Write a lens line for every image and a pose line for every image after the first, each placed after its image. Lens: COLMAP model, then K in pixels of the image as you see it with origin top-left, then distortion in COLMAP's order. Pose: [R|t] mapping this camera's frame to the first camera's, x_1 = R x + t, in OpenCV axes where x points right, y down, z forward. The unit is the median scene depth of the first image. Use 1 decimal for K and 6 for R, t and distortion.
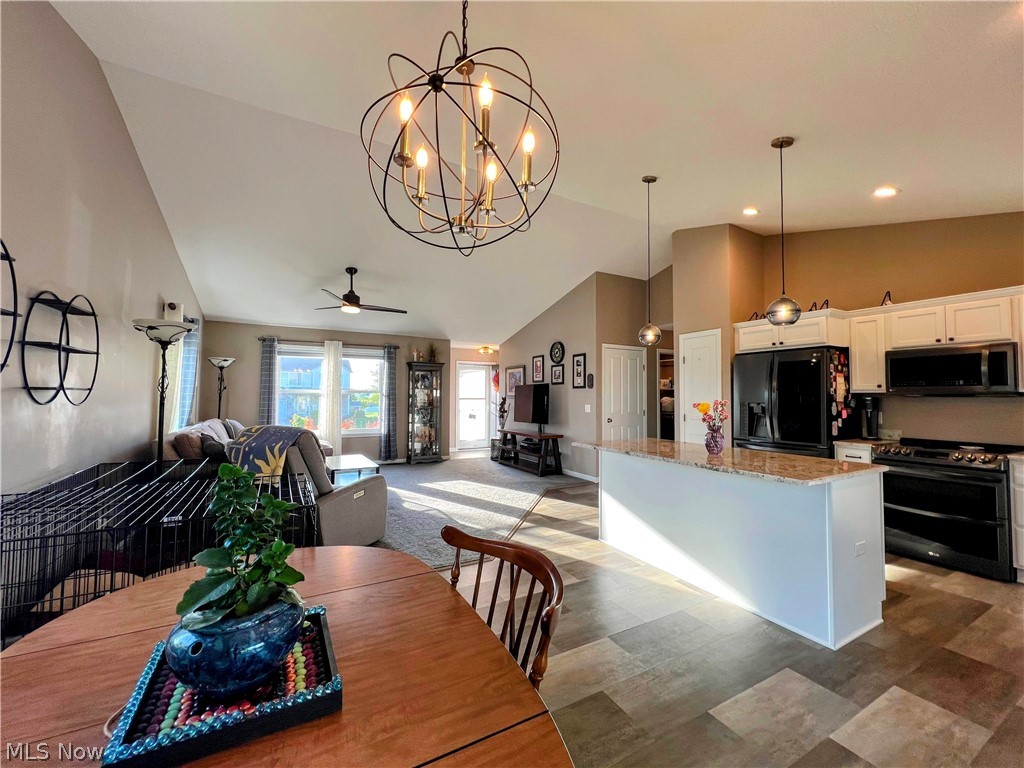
lens RADIAL K [[409.0, 0, 512.5], [0, 409.0, 381.4], [0, 0, 1]] dist [-0.002354, 0.000565]
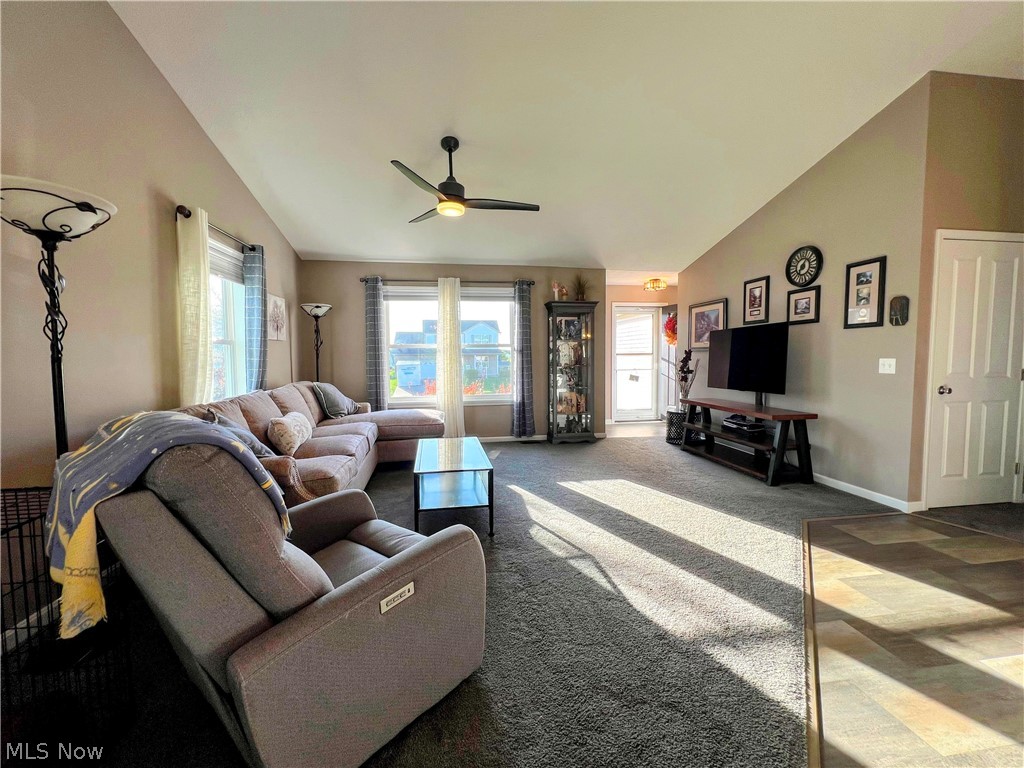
lens RADIAL K [[409.0, 0, 512.0], [0, 409.0, 381.7], [0, 0, 1]] dist [-0.002354, 0.000565]
pose [[0.938095, 0.008173, -0.346280, -0.090261], [0.026536, 0.995088, 0.095375, 0.029056], [0.345359, -0.098660, 0.933270, 0.424181]]
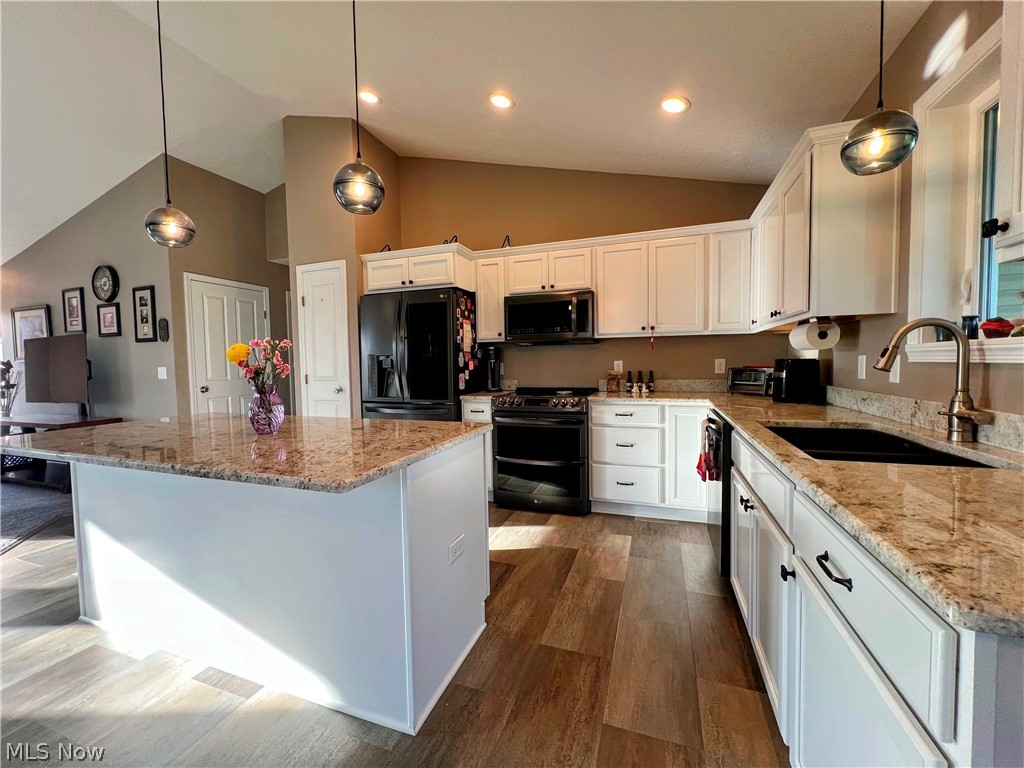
lens RADIAL K [[408.5, 0, 511.2], [0, 408.5, 381.7], [0, 0, 1]] dist [-0.001462, 0.000119]
pose [[0.752004, -0.051405, 0.657152, 0.203007], [-0.002795, 0.996697, 0.081163, 0.030619], [-0.659153, -0.062872, 0.749376, 0.185672]]
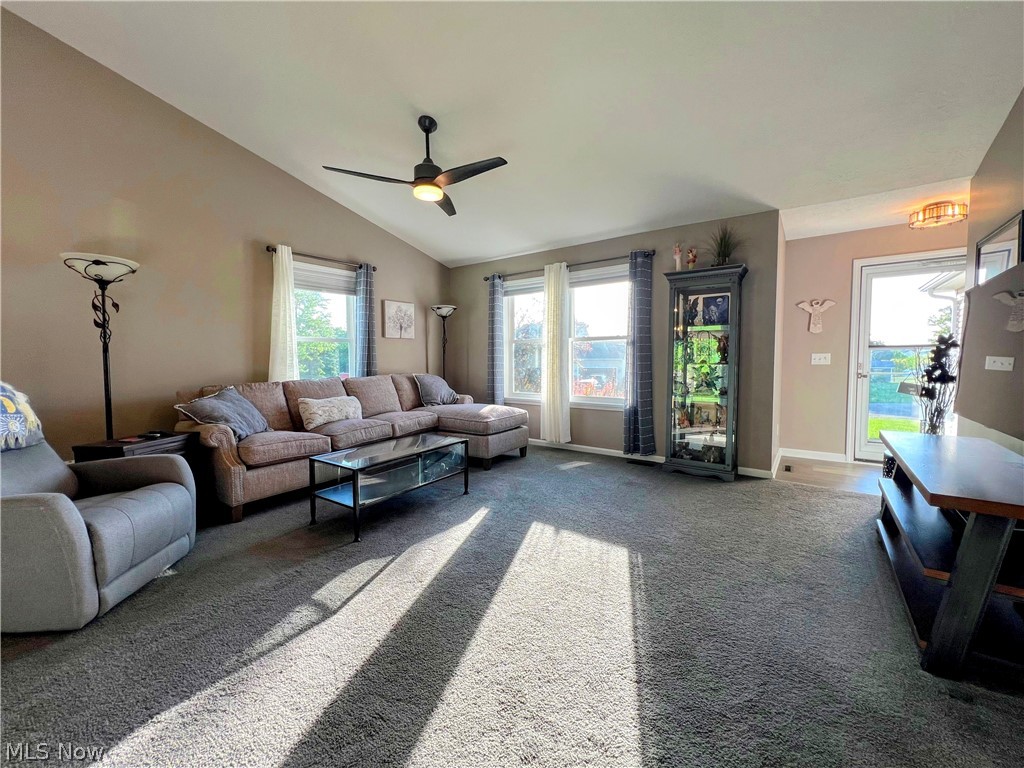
lens RADIAL K [[409.0, 0, 515.4], [0, 409.0, 381.3], [0, 0, 1]] dist [-0.002354, 0.000565]
pose [[0.420515, 0.044437, -0.906197, 0.202220], [0.042792, 0.996717, 0.068733, 0.059472], [0.906276, -0.067681, 0.417233, 0.847939]]
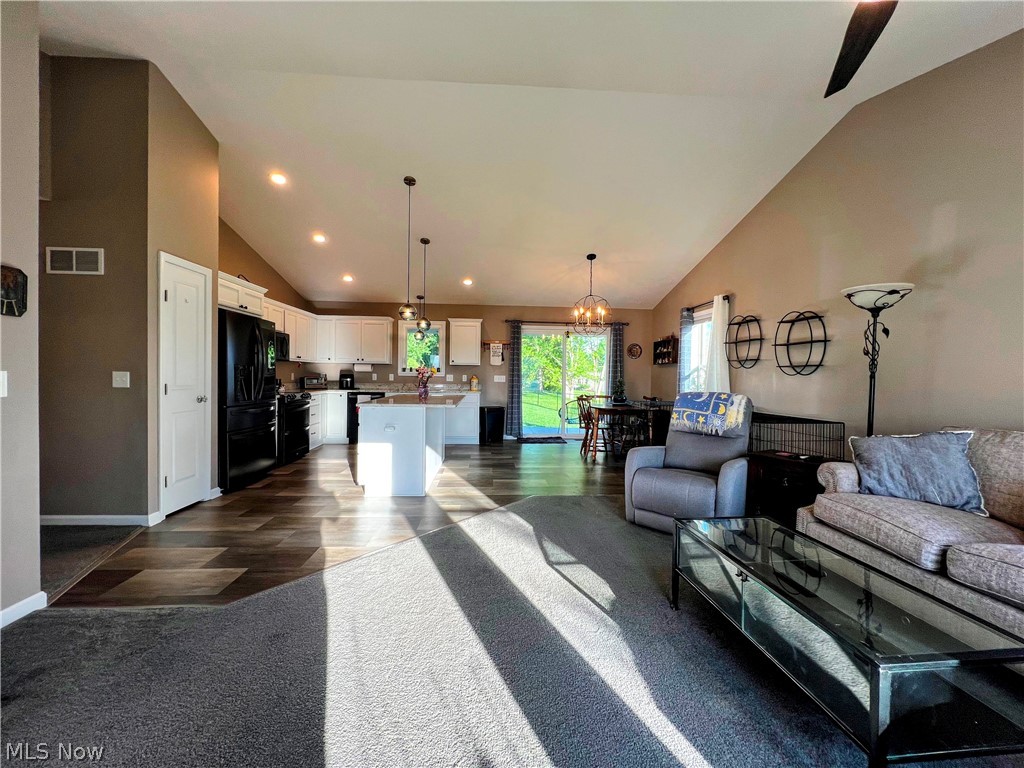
lens RADIAL K [[408.5, 0, 512.3], [0, 408.5, 384.0], [0, 0, 1]] dist [-0.001462, 0.000119]
pose [[-0.901762, -0.029492, 0.431227, -0.309006], [-0.036904, 0.999280, -0.008830, 0.064493], [-0.430656, -0.023876, -0.902200, 1.282250]]
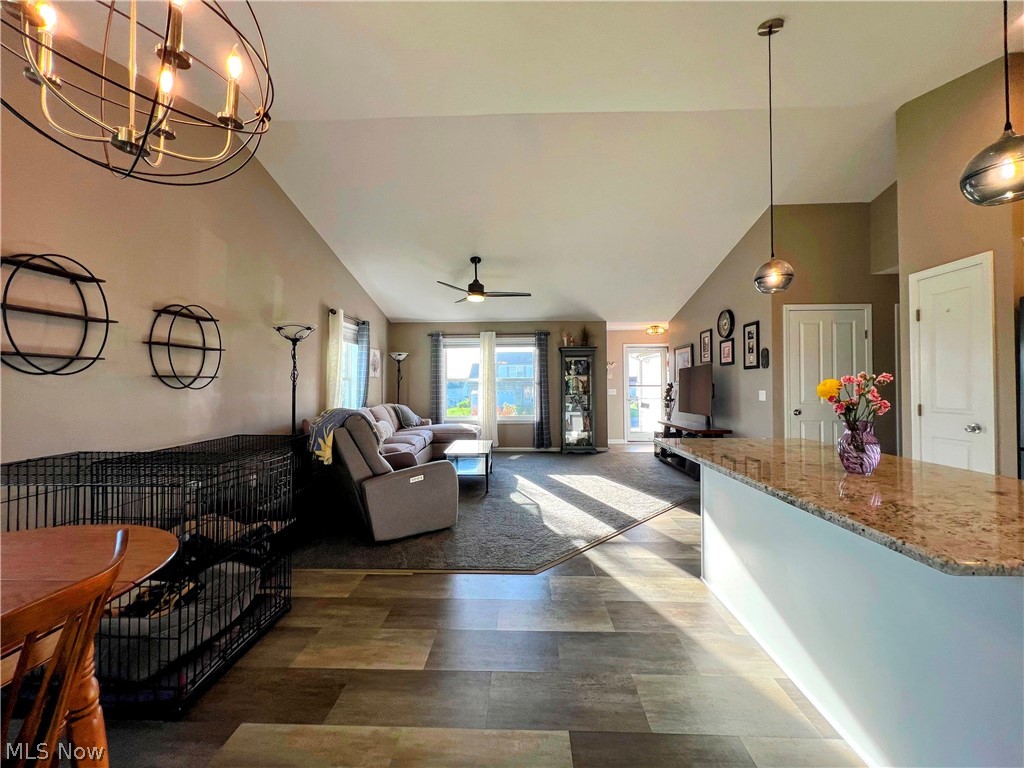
lens RADIAL K [[409.0, 0, 512.1], [0, 409.0, 380.9], [0, 0, 1]] dist [-0.002354, 0.000565]
pose [[0.858380, -0.017557, -0.512715, 0.203742], [0.029708, 0.999438, 0.015512, 0.017578], [0.512154, -0.028547, 0.858419, 0.161433]]
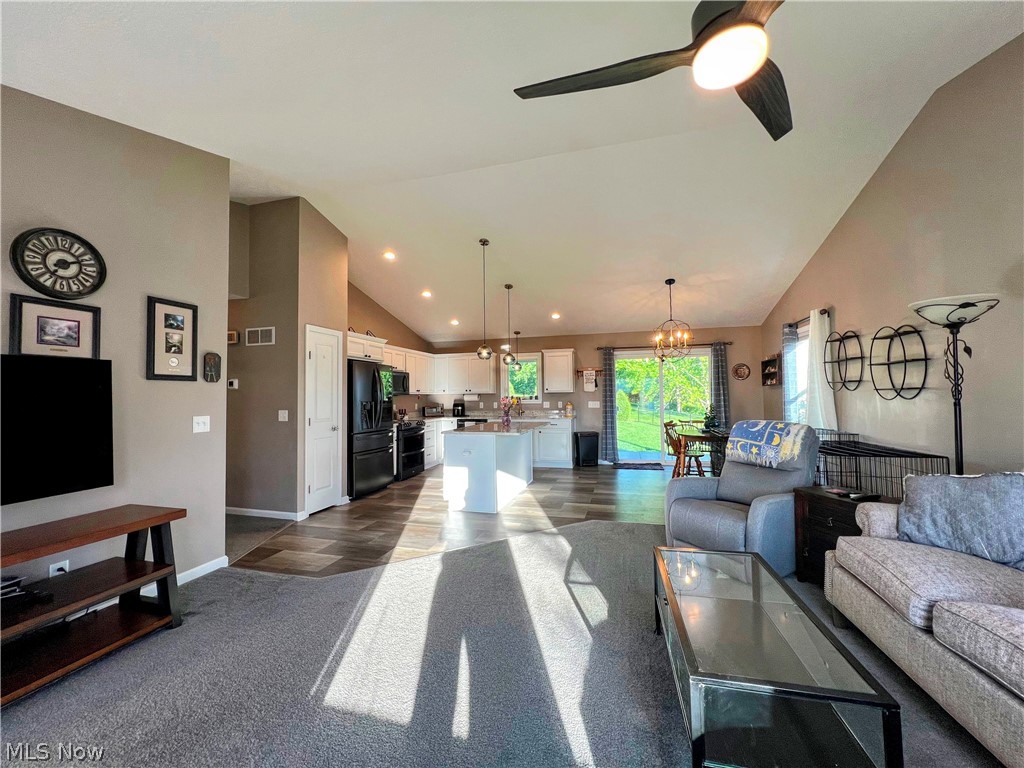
lens RADIAL K [[409.0, 0, 512.9], [0, 409.0, 384.9], [0, 0, 1]] dist [-0.002354, 0.000565]
pose [[-0.711335, 0.021289, 0.702530, -0.473913], [-0.019325, 0.998571, -0.049826, 0.043668], [-0.702587, -0.049019, -0.709907, 1.264938]]
